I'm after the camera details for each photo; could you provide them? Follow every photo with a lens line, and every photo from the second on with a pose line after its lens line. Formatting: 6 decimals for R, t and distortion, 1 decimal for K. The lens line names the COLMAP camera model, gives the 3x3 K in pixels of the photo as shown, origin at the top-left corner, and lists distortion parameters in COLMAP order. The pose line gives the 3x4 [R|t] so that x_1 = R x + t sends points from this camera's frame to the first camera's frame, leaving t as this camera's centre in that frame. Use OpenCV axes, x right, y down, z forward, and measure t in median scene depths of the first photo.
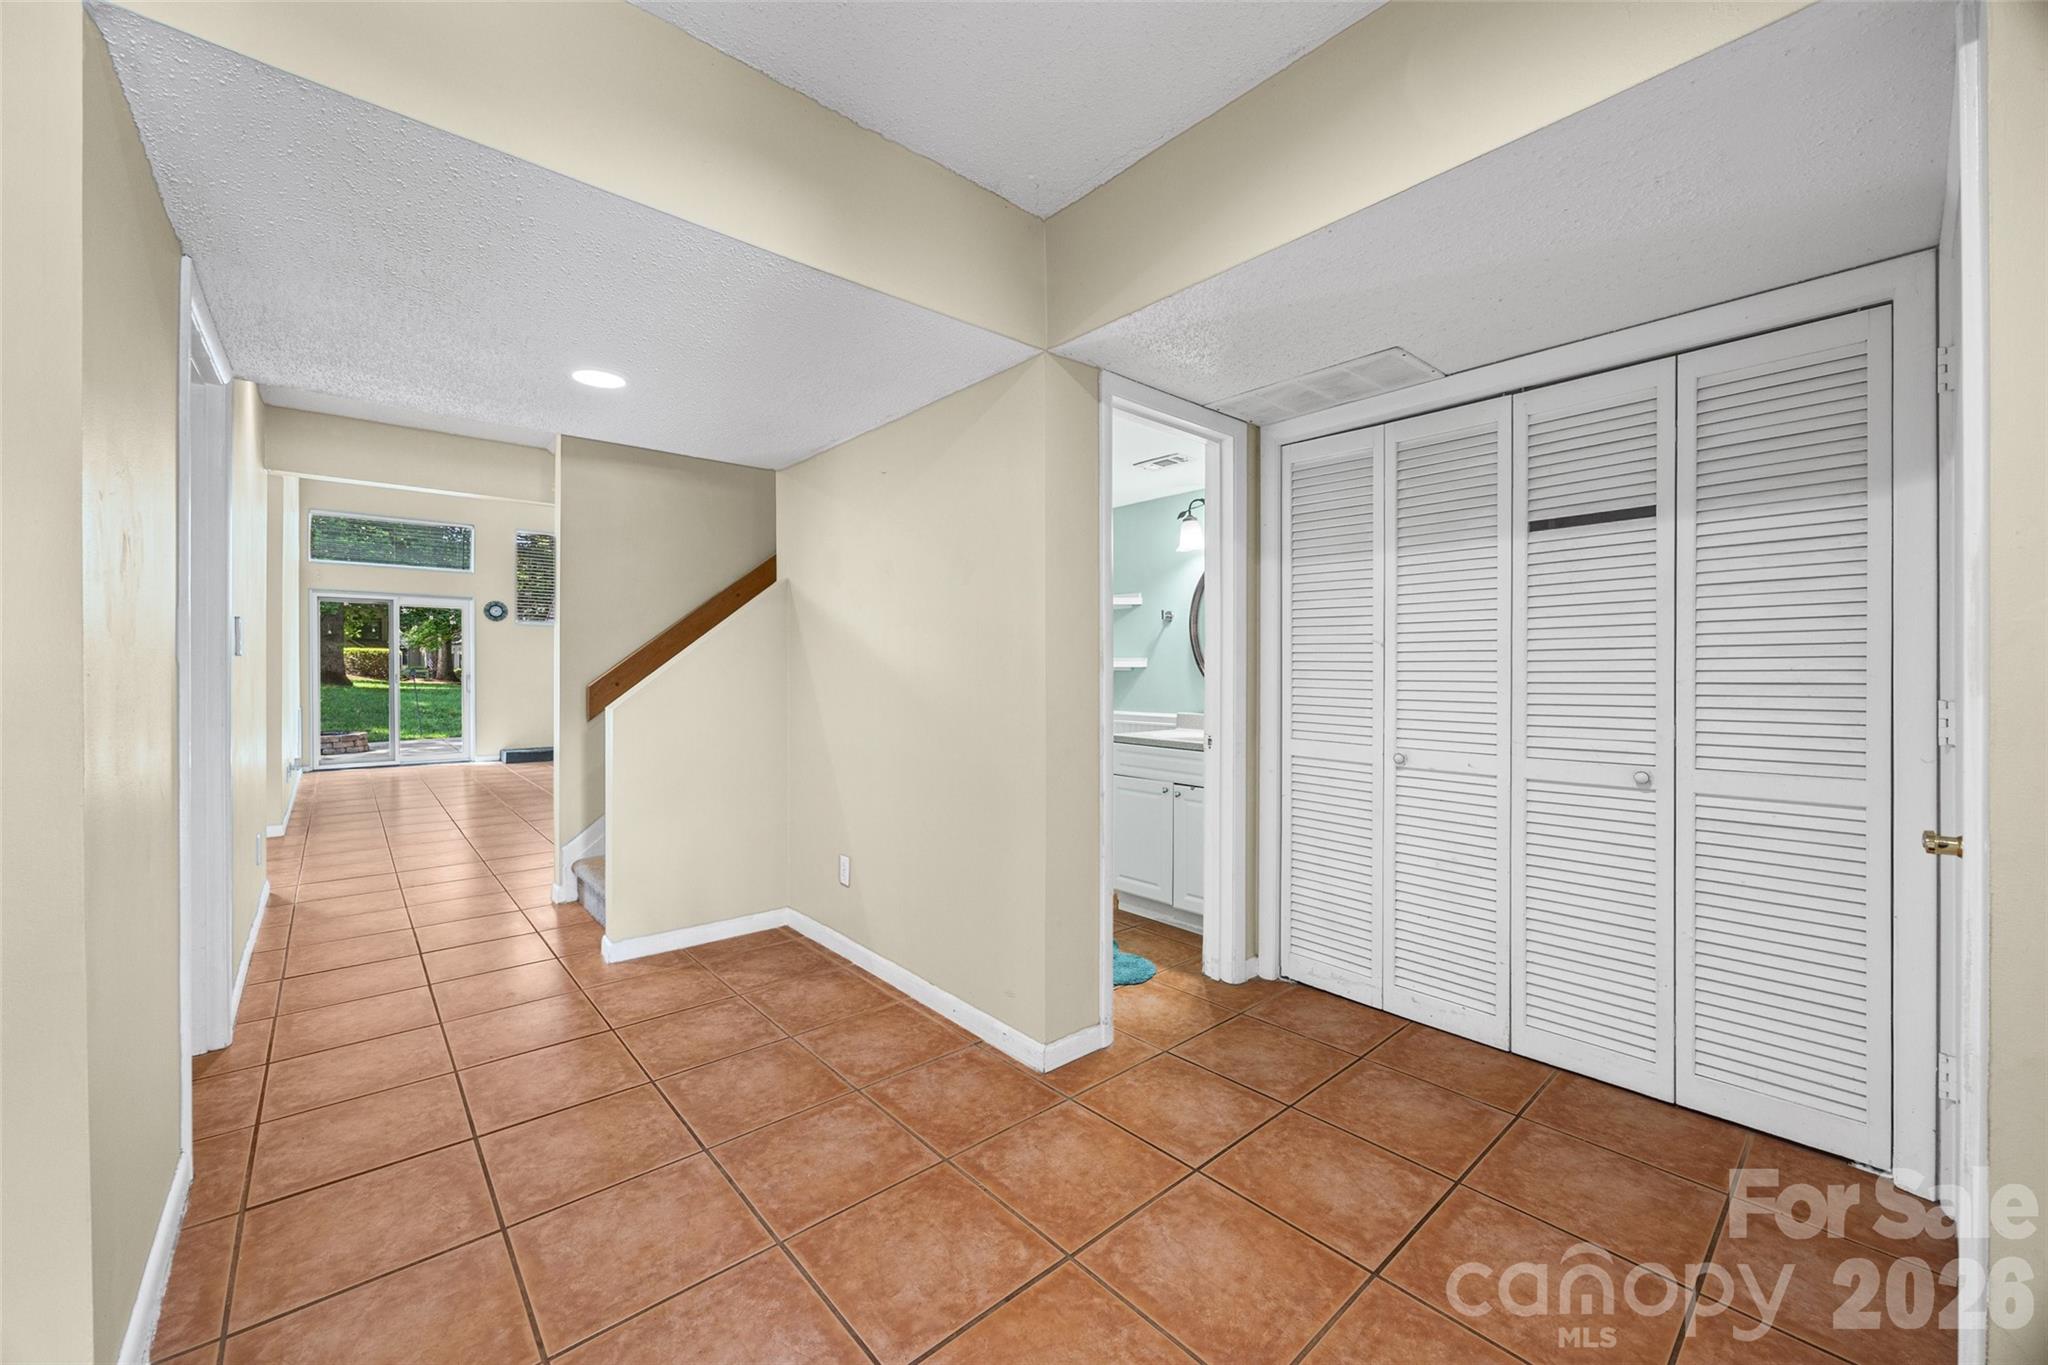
lens RADIAL K [[784.5, 0, 1056.8], [0, 784.5, 658.6], [0, 0, 1]] dist [-0.018712, 0.000385]
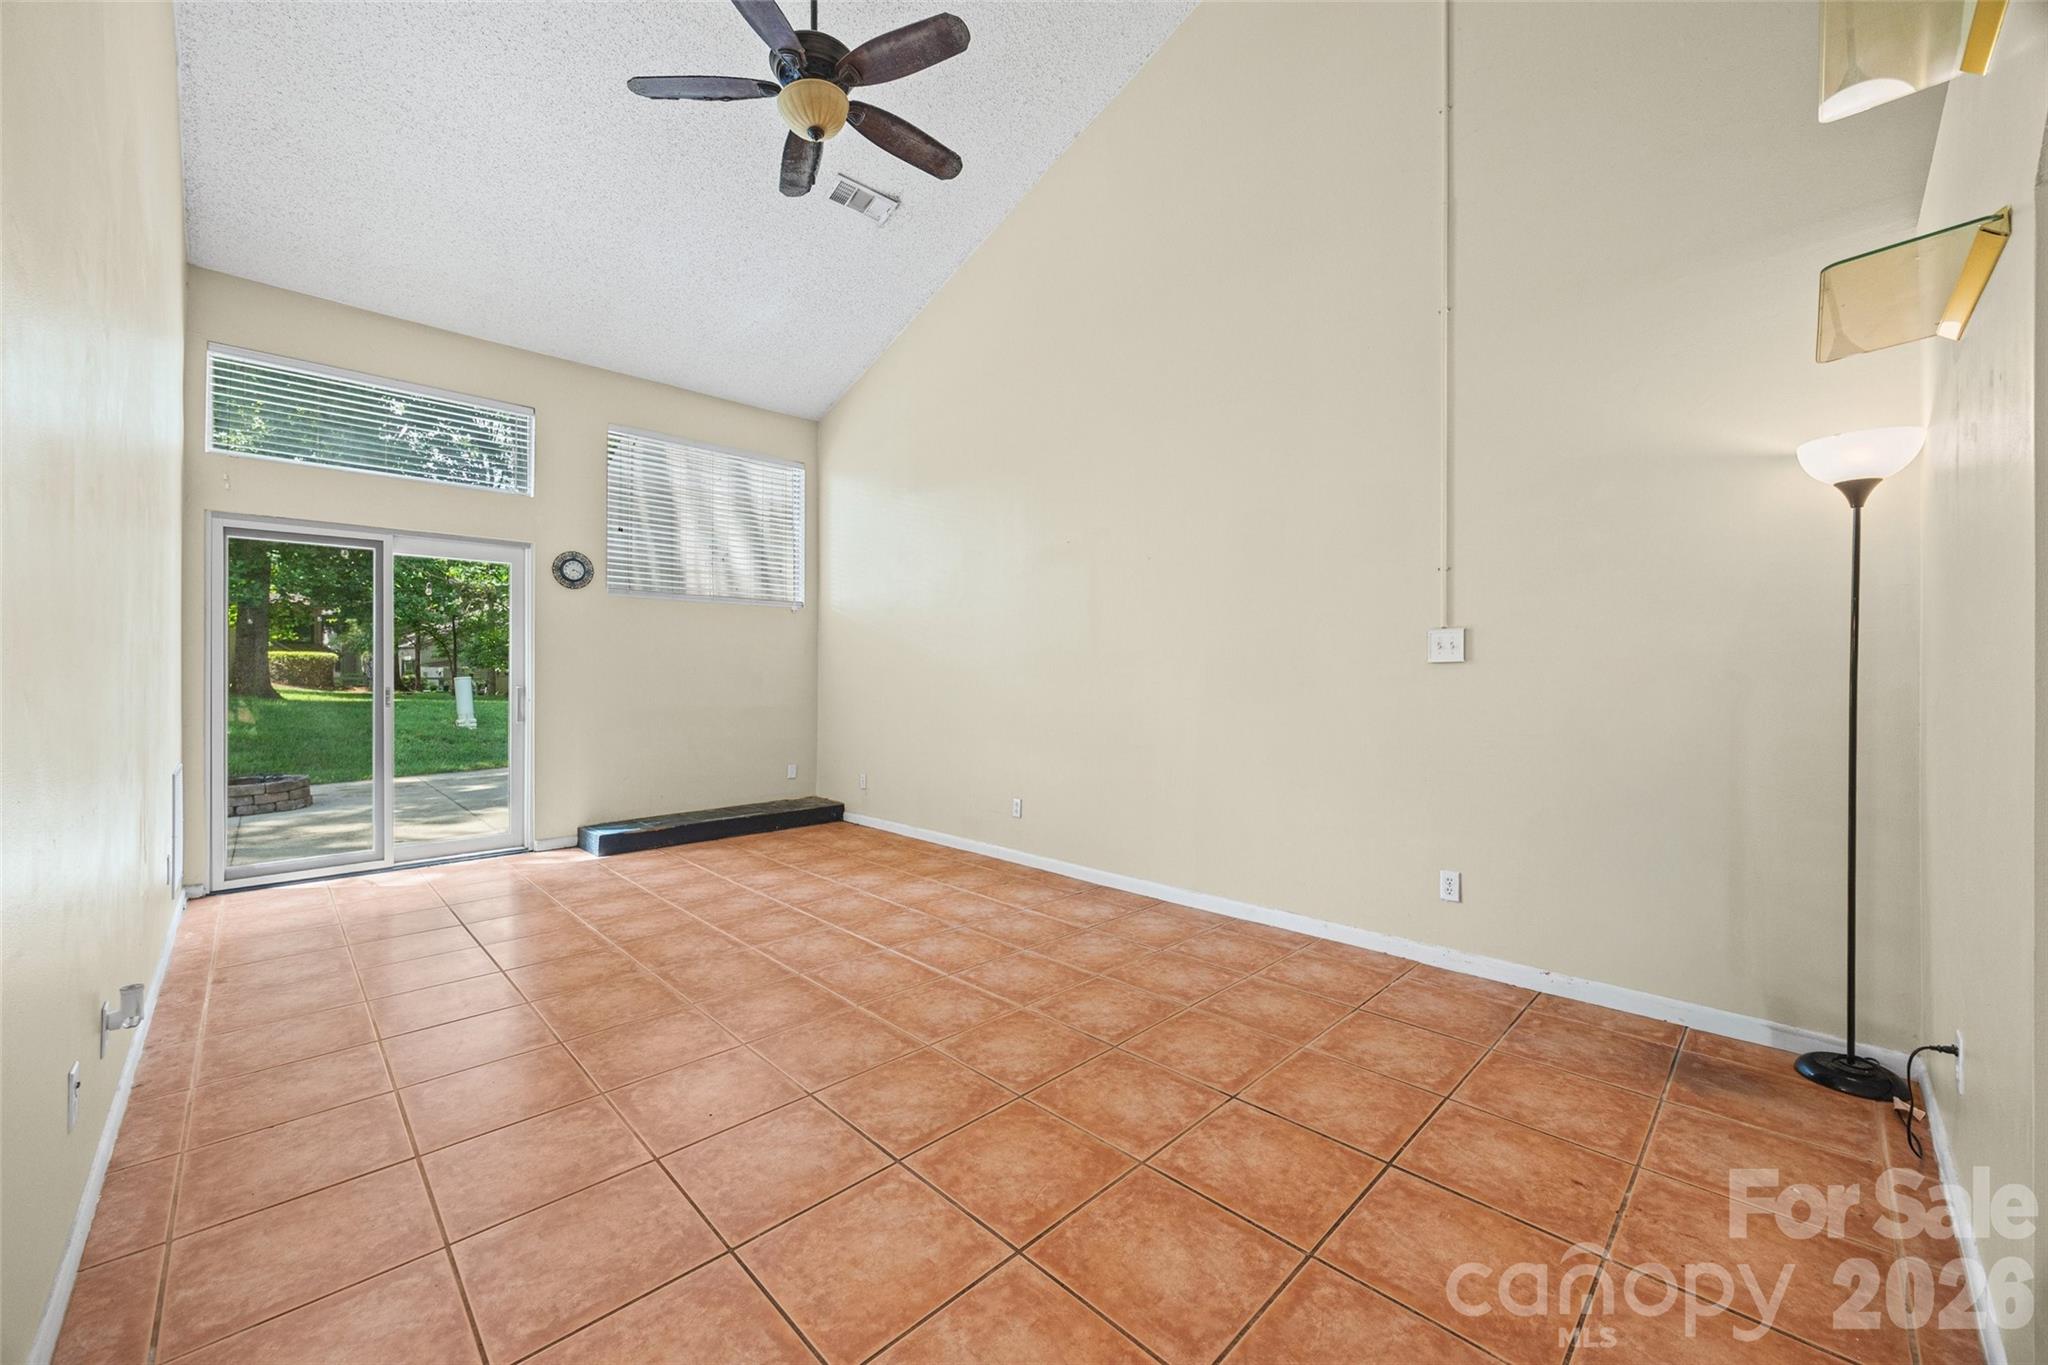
lens RADIAL K [[781.1, 0, 1012.6], [0, 781.1, 667.3], [0, 0, 1]] dist [-0.008602, -0.000149]
pose [[0.999703, -0.012673, 0.020795, -0.101389], [0.012381, 0.999824, 0.014116, 0.000284], [-0.020971, -0.013854, 0.999684, 0.108067]]
